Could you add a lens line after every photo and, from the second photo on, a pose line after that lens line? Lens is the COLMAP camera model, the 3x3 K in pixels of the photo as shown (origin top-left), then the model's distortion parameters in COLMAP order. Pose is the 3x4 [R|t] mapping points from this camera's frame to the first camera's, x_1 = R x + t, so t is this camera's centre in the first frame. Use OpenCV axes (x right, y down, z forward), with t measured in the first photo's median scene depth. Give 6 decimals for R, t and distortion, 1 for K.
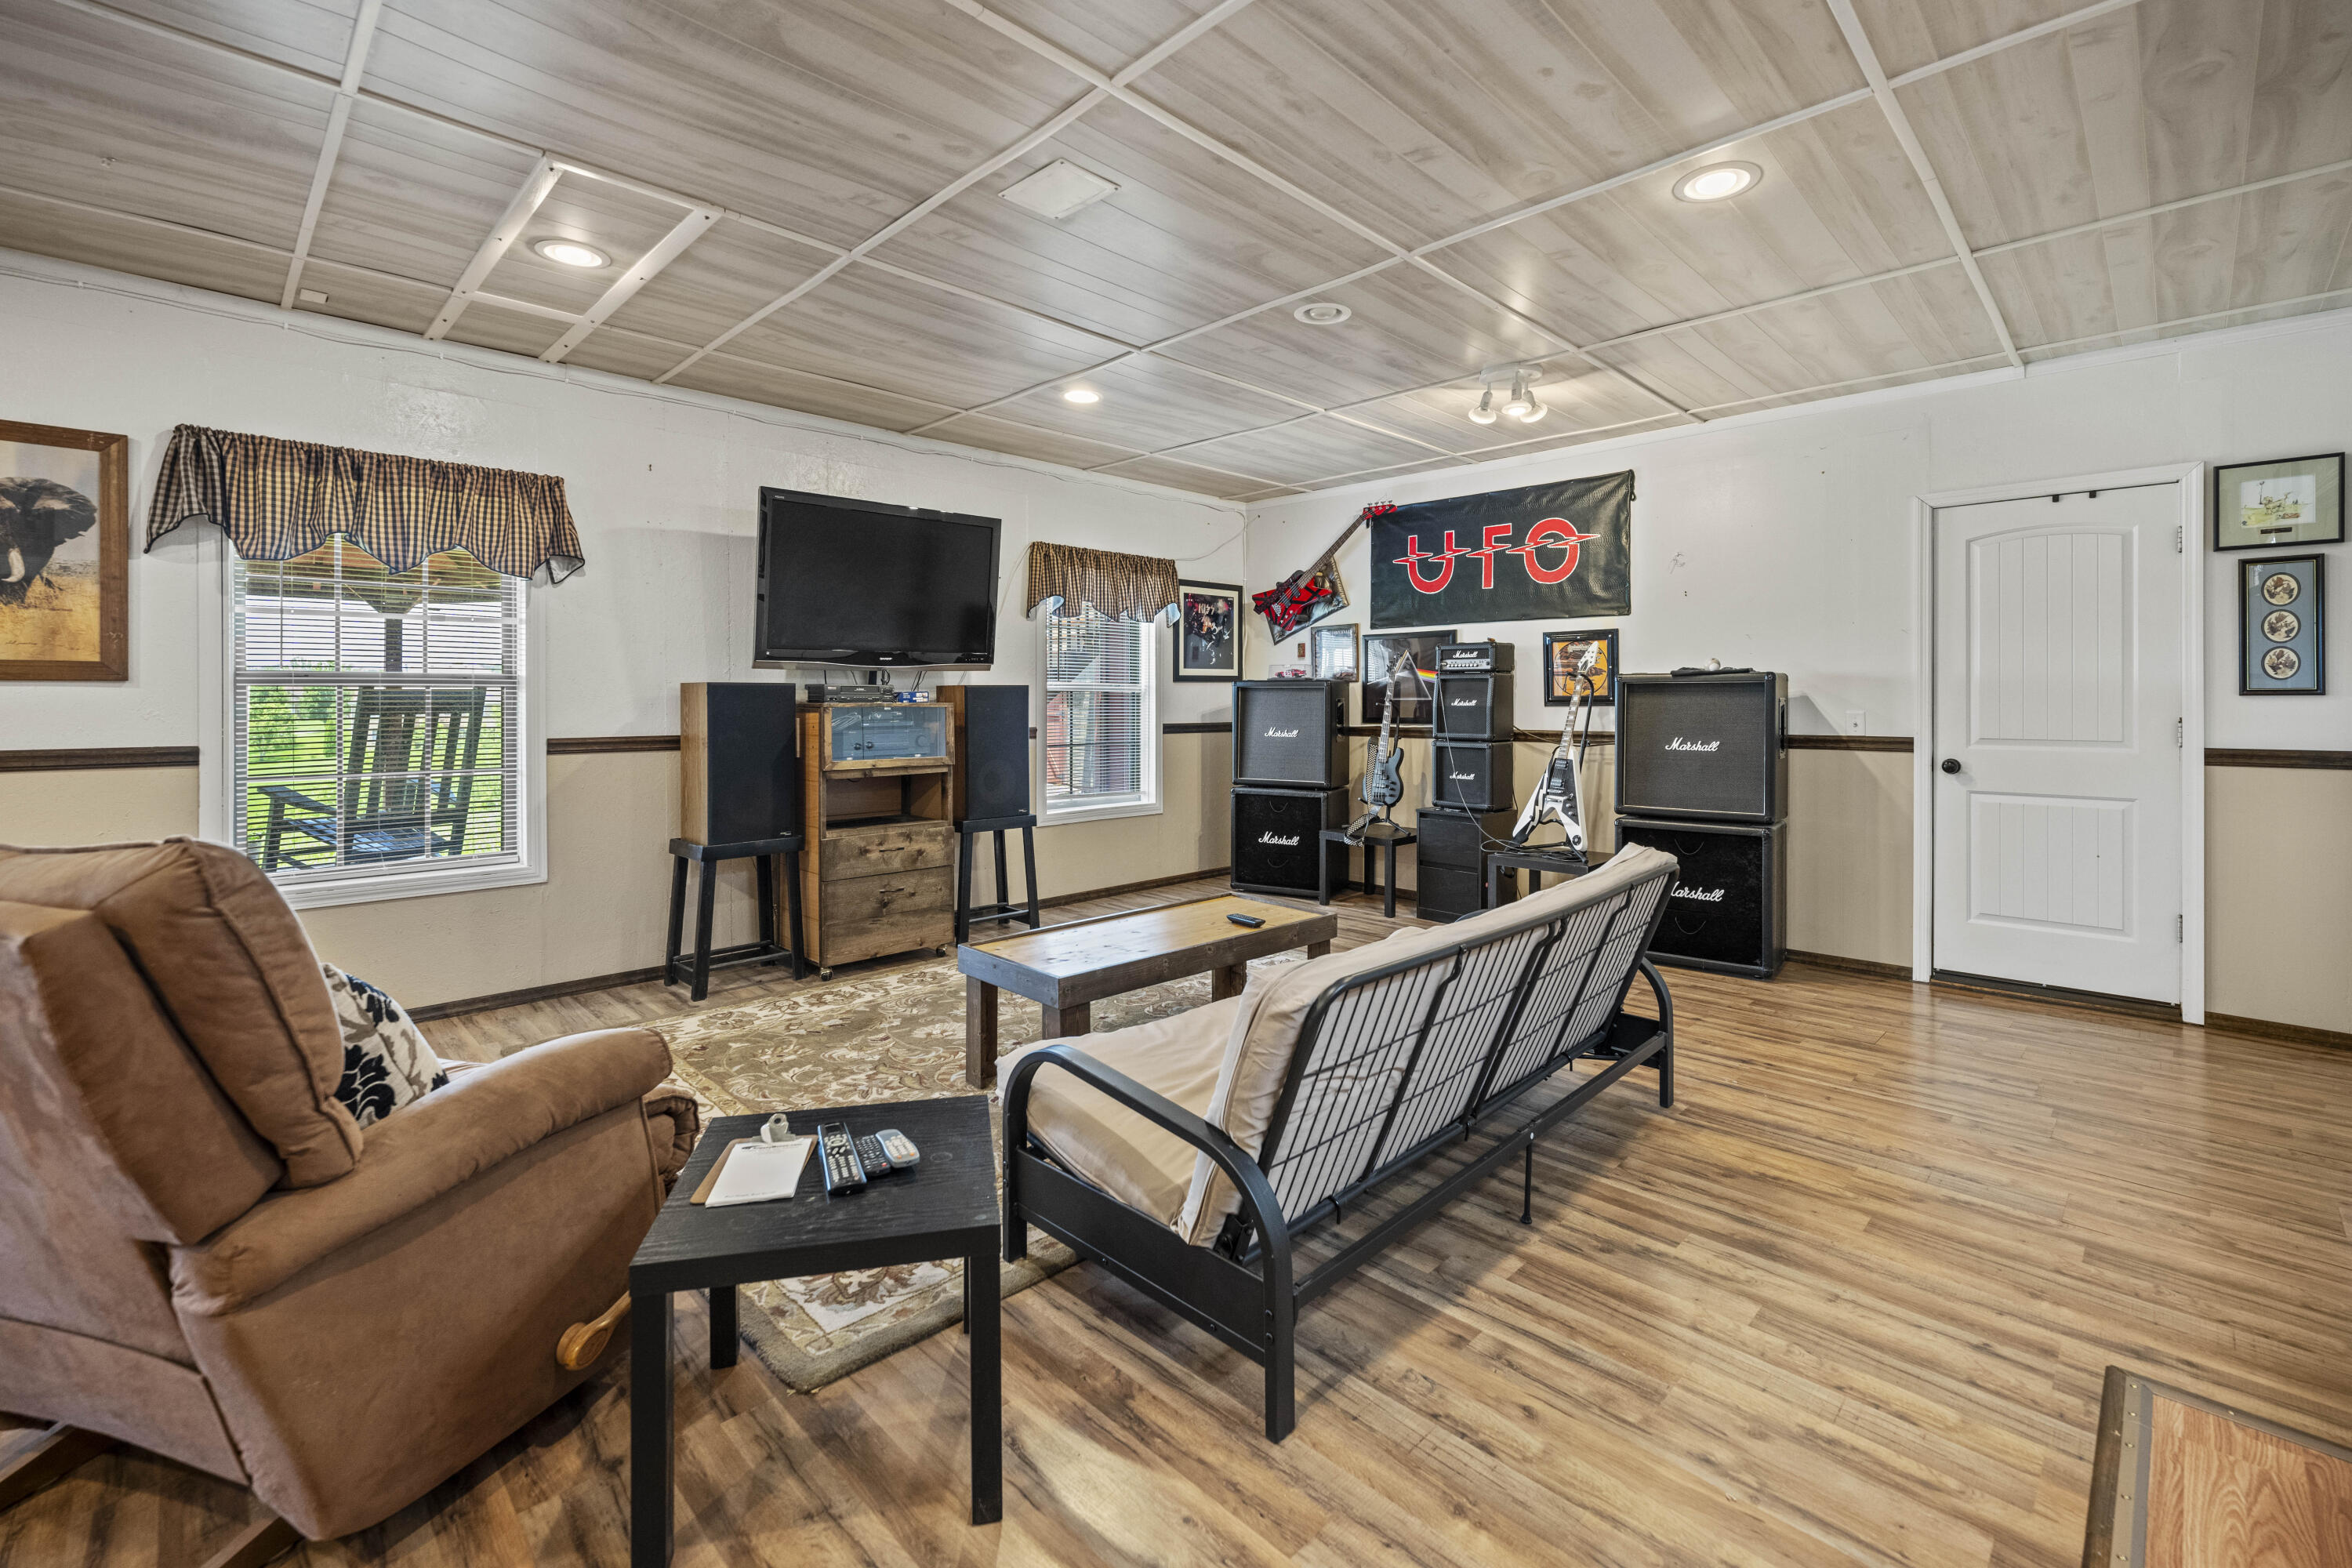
lens RADIAL K [[1011.4, 0, 1181.3], [0, 1011.4, 703.1], [0, 0, 1]] dist [0.001319, -0.000434]
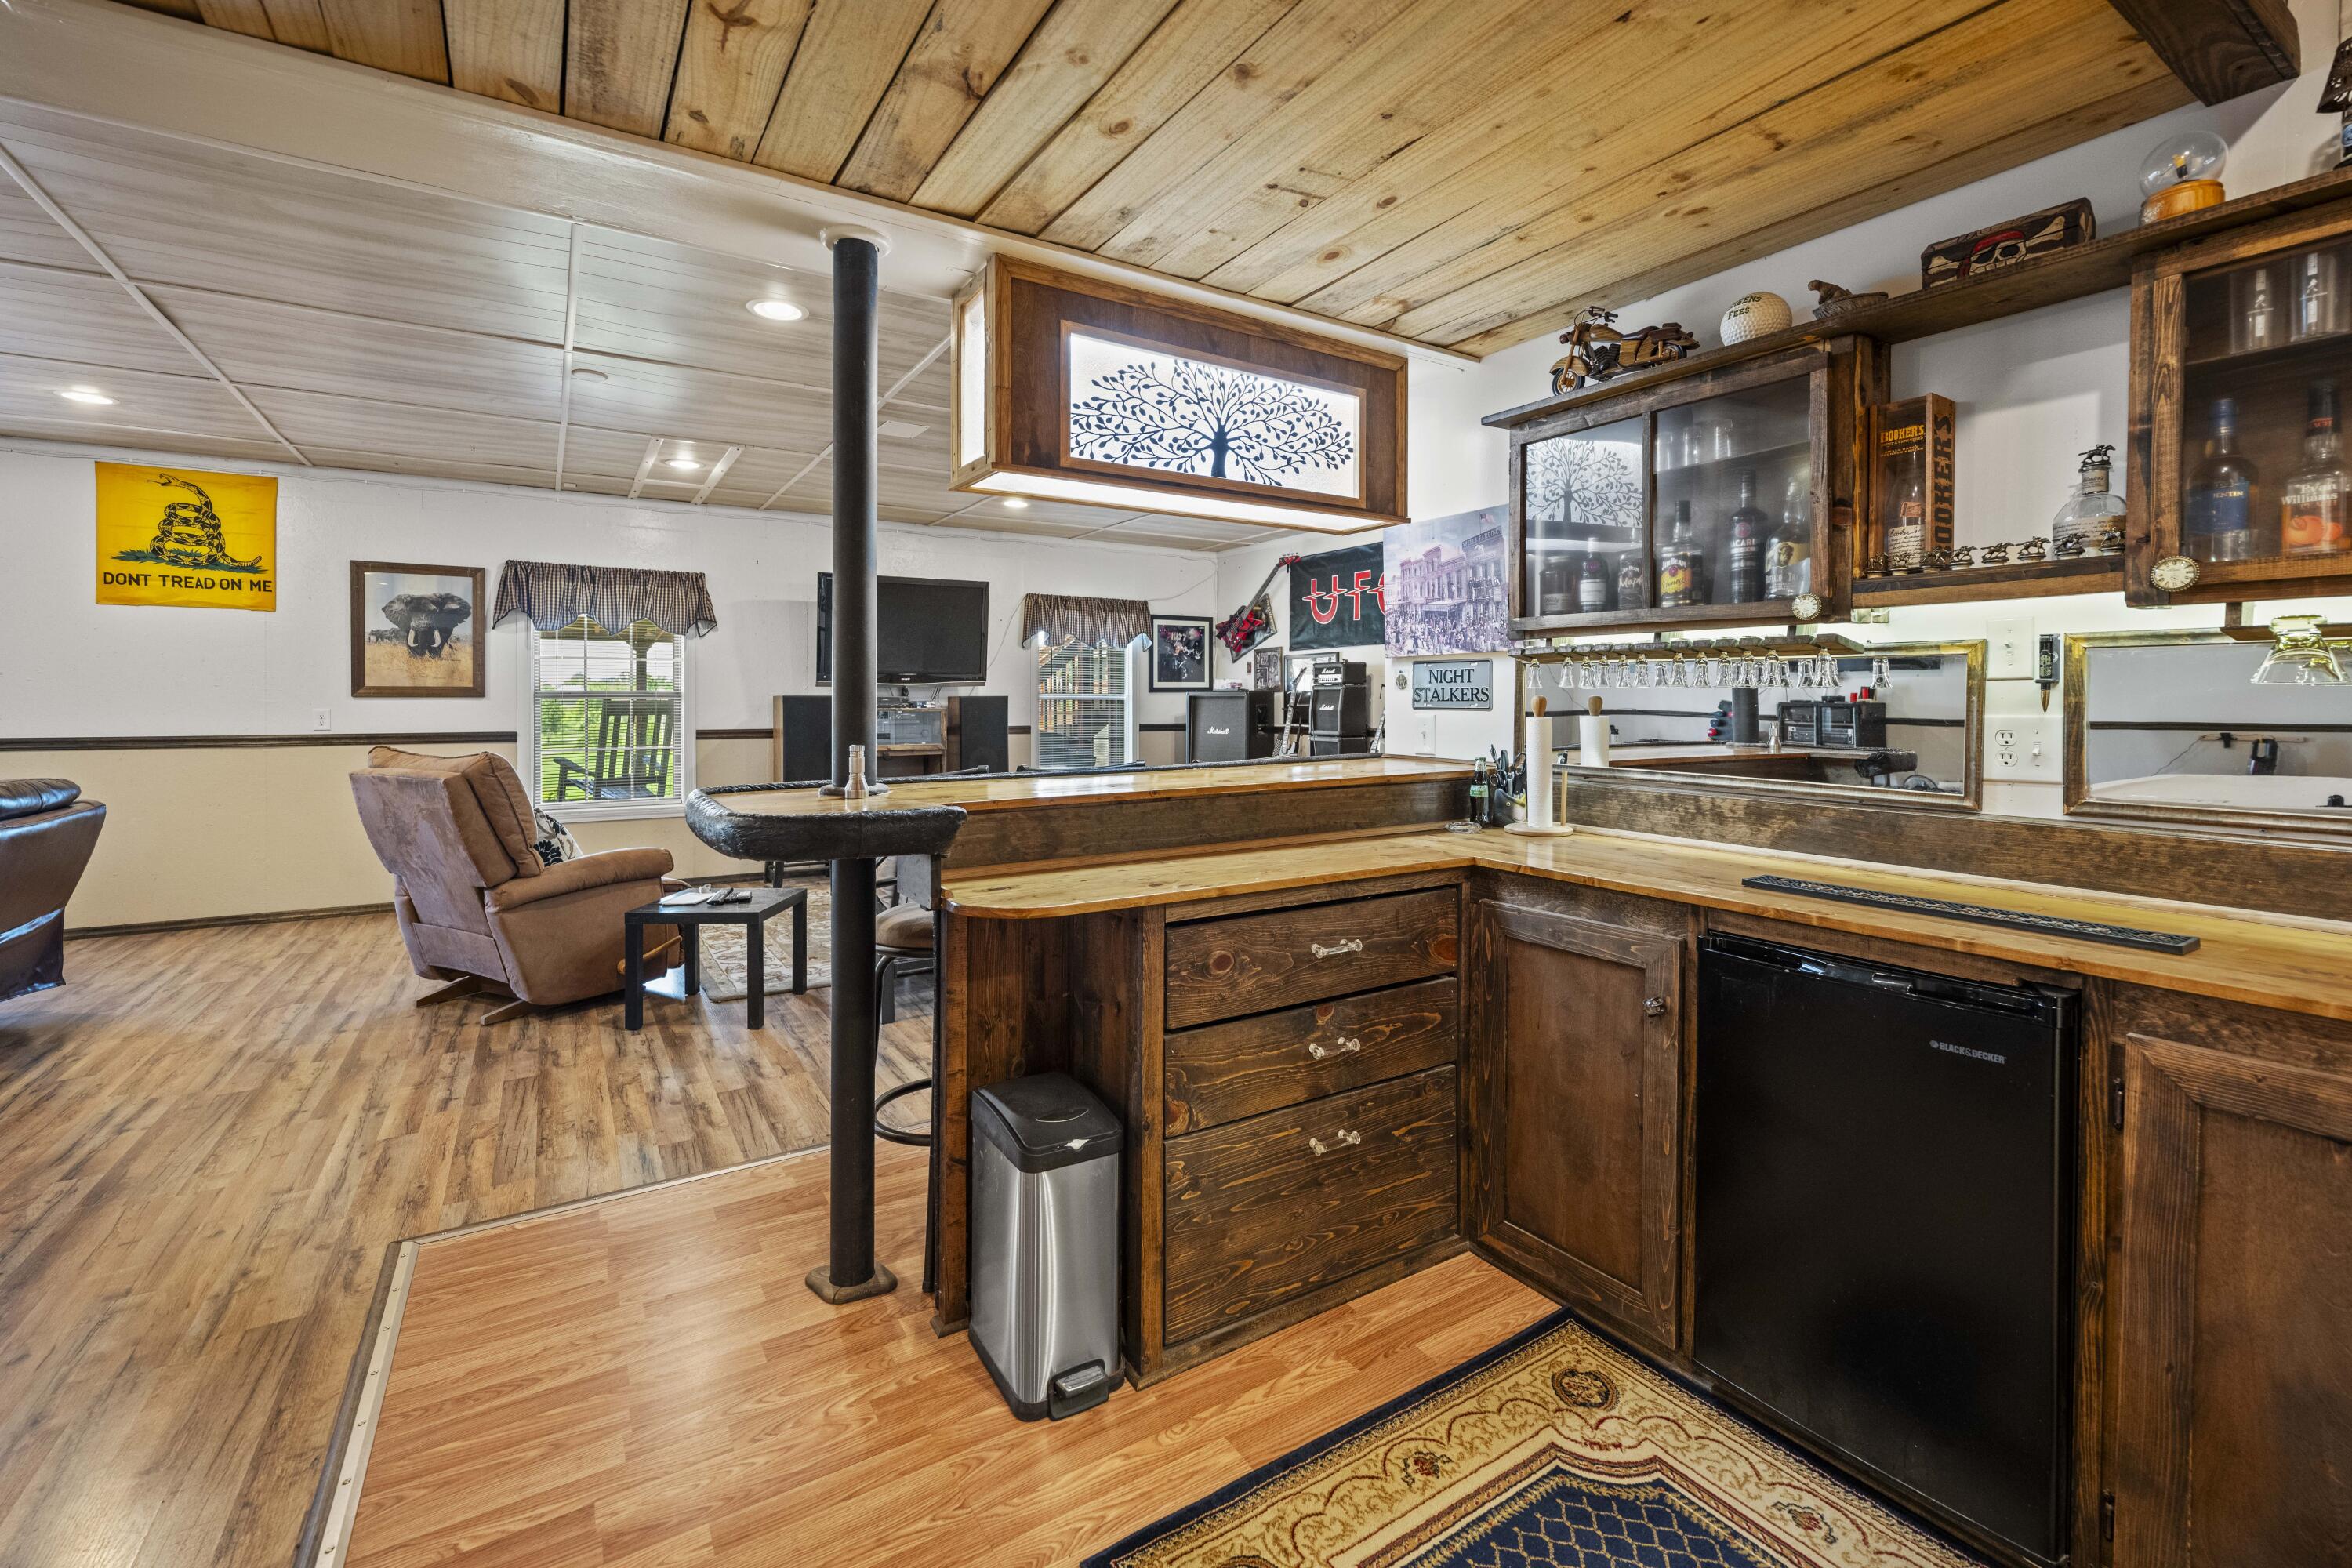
lens RADIAL K [[994.5, 0, 1169.3], [0, 994.5, 710.4], [0, 0, 1]] dist [0.000024, -0.000043]
pose [[0.976627, -0.001319, -0.214938, 0.456333], [0.001426, 0.999999, 0.000342, 0.003565], [0.214938, -0.000640, 0.976628, -0.406080]]
